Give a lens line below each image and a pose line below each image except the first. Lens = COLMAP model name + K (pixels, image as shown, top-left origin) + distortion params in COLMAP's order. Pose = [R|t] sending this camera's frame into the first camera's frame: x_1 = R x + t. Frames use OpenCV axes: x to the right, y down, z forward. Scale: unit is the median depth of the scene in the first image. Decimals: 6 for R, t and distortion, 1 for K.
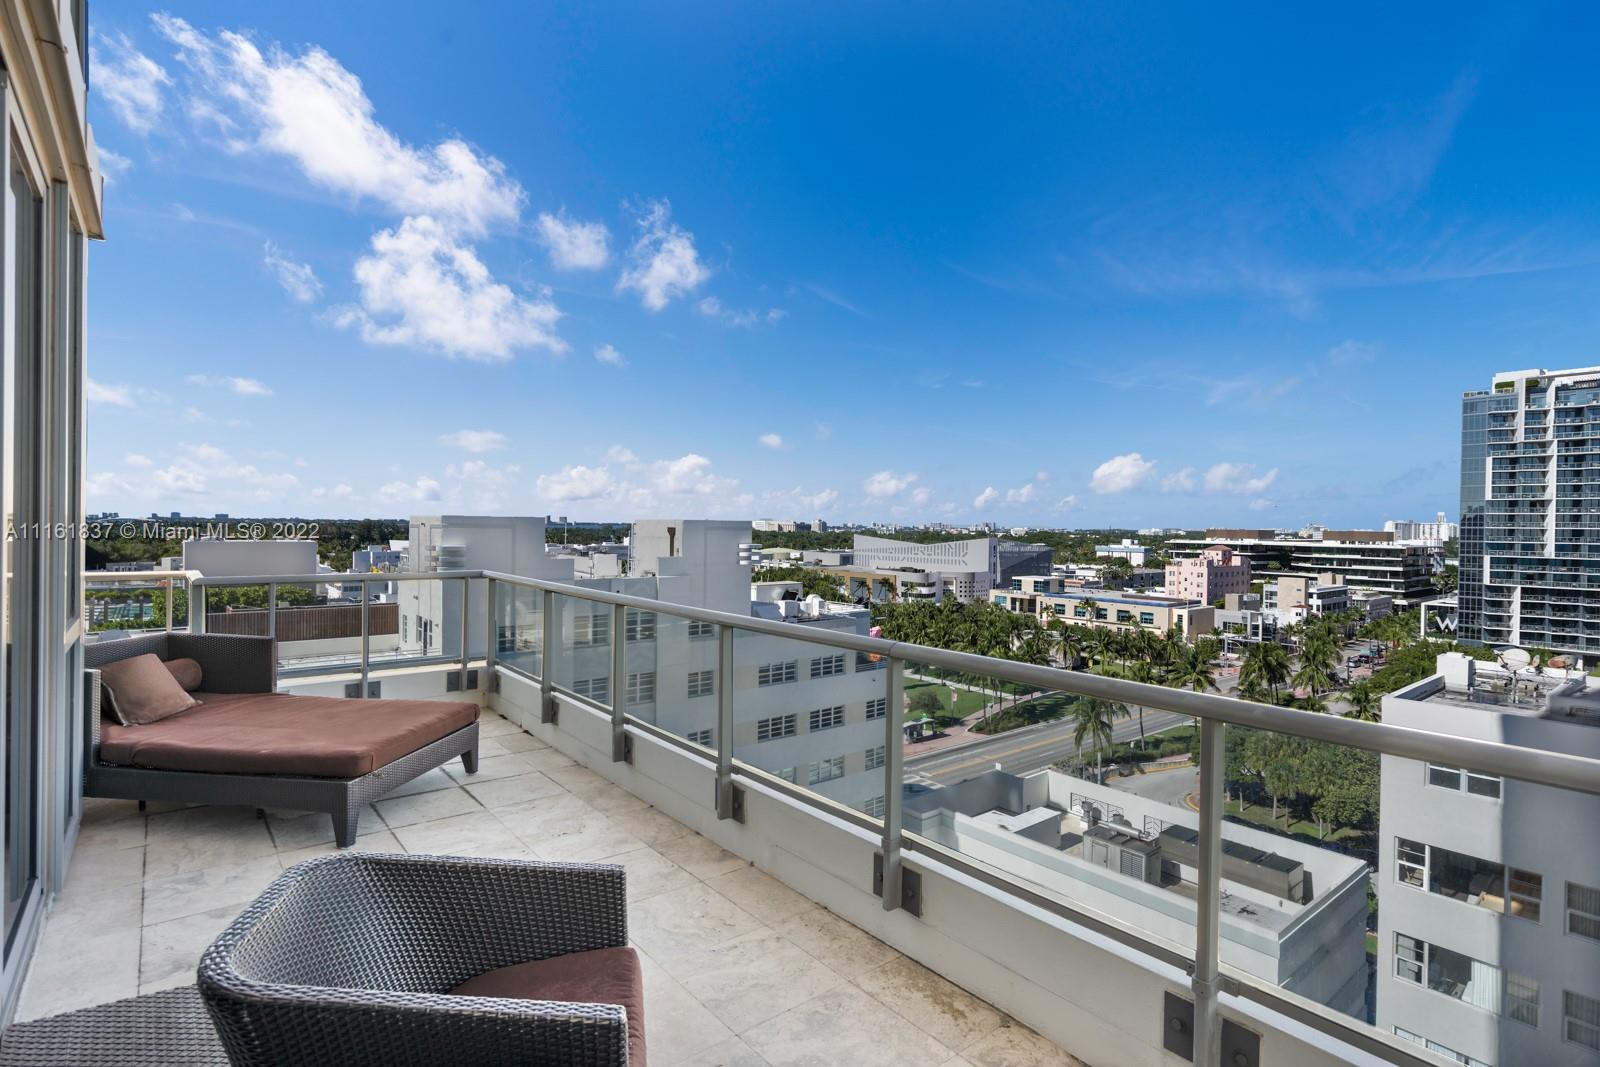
lens RADIAL K [[776.6, 0, 791.2], [0, 776.6, 522.9], [0, 0, 1]] dist [0.005610, -0.005418]
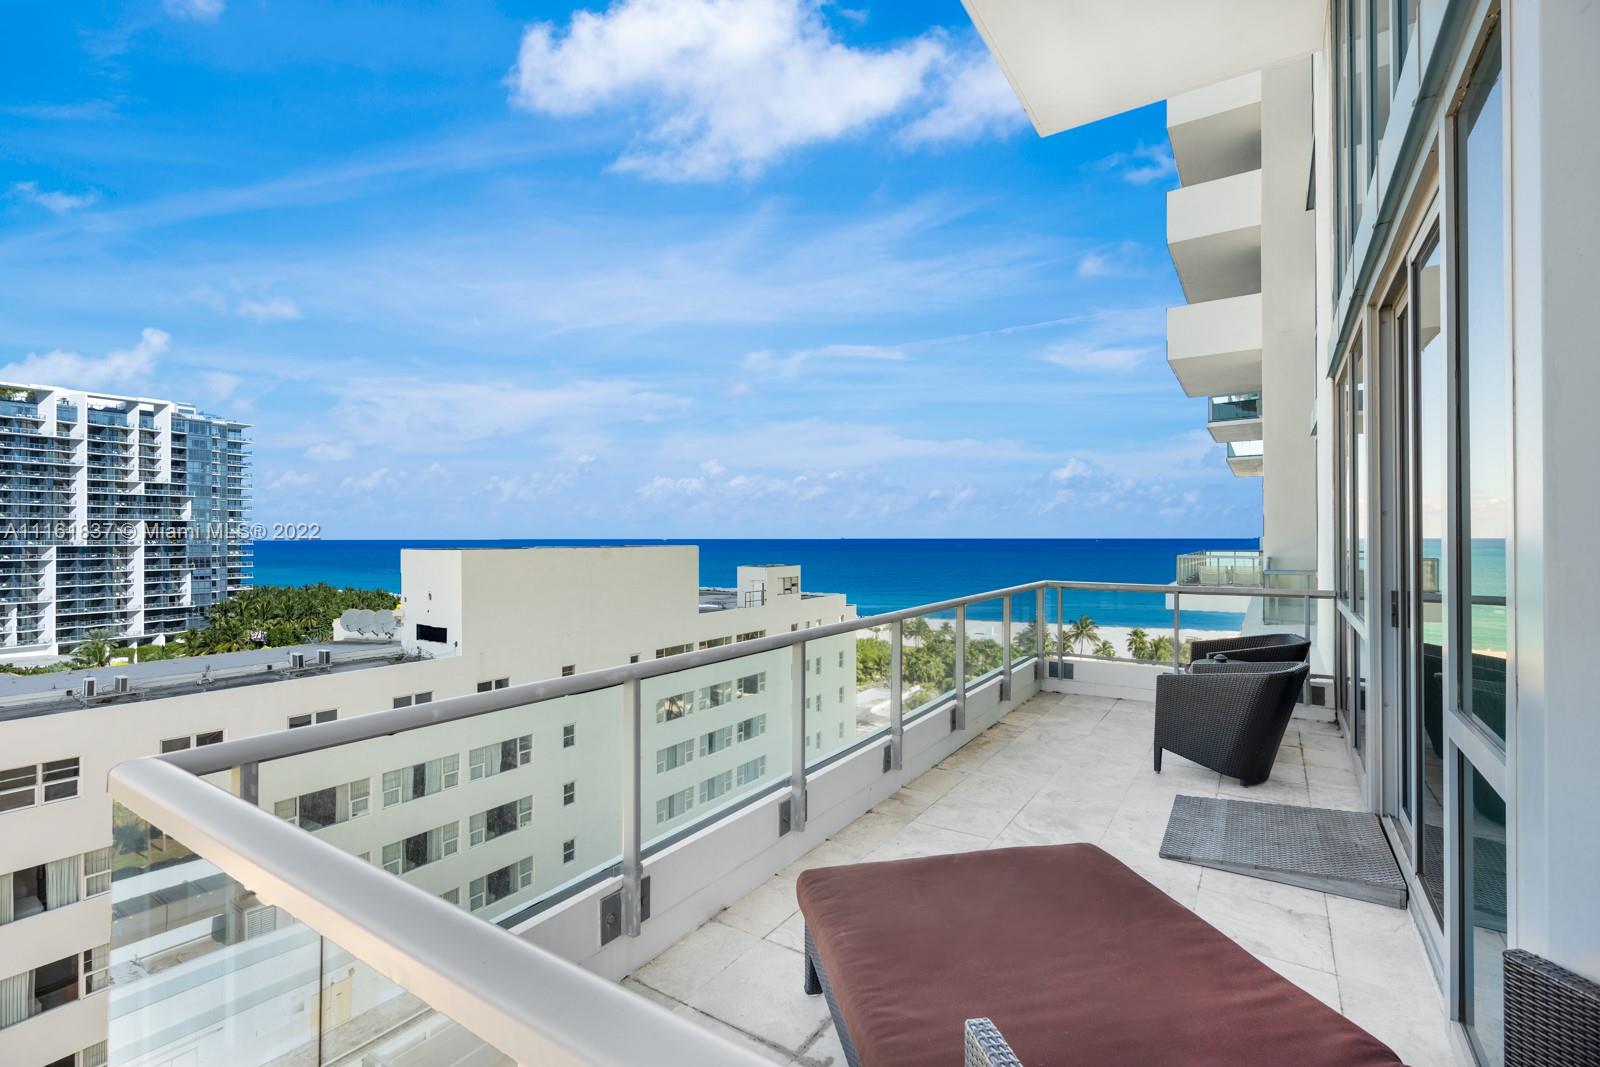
lens RADIAL K [[729.0, 0, 800.3], [0, 729.0, 535.4], [0, 0, 1]] dist [-0.004409, 0.000551]
pose [[-0.300122, -0.016670, 0.953755, -1.261539], [0.002154, 0.999833, 0.018154, -0.030820], [-0.953898, 0.007503, -0.300036, 1.611490]]
